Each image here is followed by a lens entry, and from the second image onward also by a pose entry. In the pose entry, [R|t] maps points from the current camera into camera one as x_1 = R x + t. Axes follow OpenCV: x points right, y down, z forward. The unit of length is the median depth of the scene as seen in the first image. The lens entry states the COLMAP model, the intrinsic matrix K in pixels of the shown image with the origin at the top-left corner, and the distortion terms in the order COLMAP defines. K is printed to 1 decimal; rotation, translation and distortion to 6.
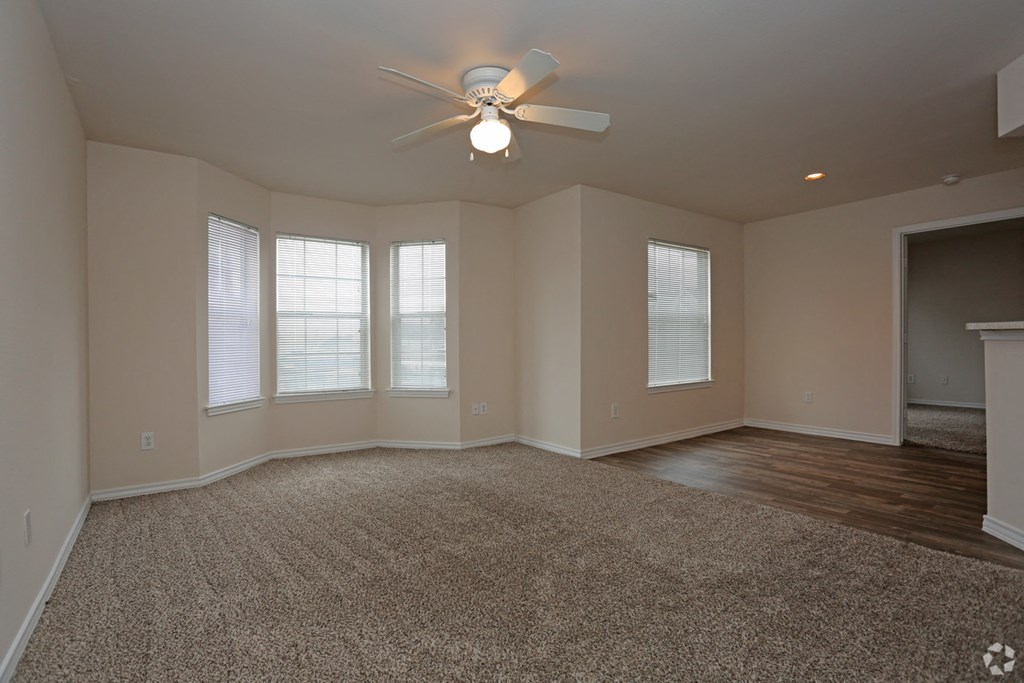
lens RADIAL K [[498.1, 0, 512.0], [0, 498.1, 341.5], [0, 0, 1]] dist [-0.059282, 0.001064]
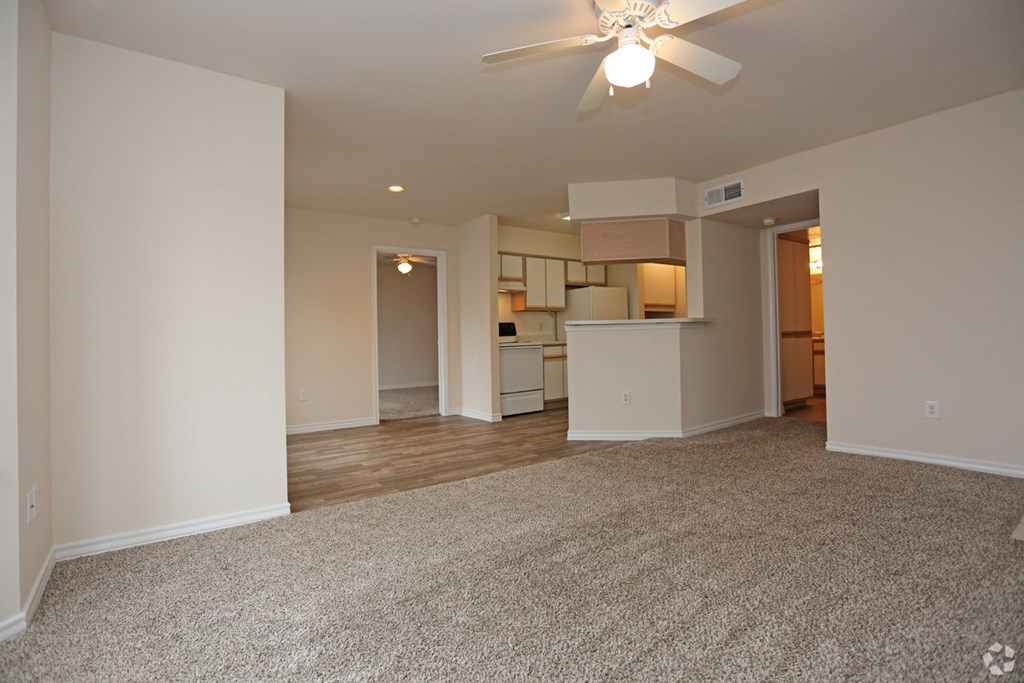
lens RADIAL K [[498.1, 0, 512.0], [0, 498.1, 341.5], [0, 0, 1]] dist [-0.059282, 0.001064]
pose [[-0.011117, -0.009077, 0.999897, -0.533958], [0.025023, 0.999643, 0.009353, 0.006736], [-0.999625, 0.025125, -0.010886, 0.733043]]
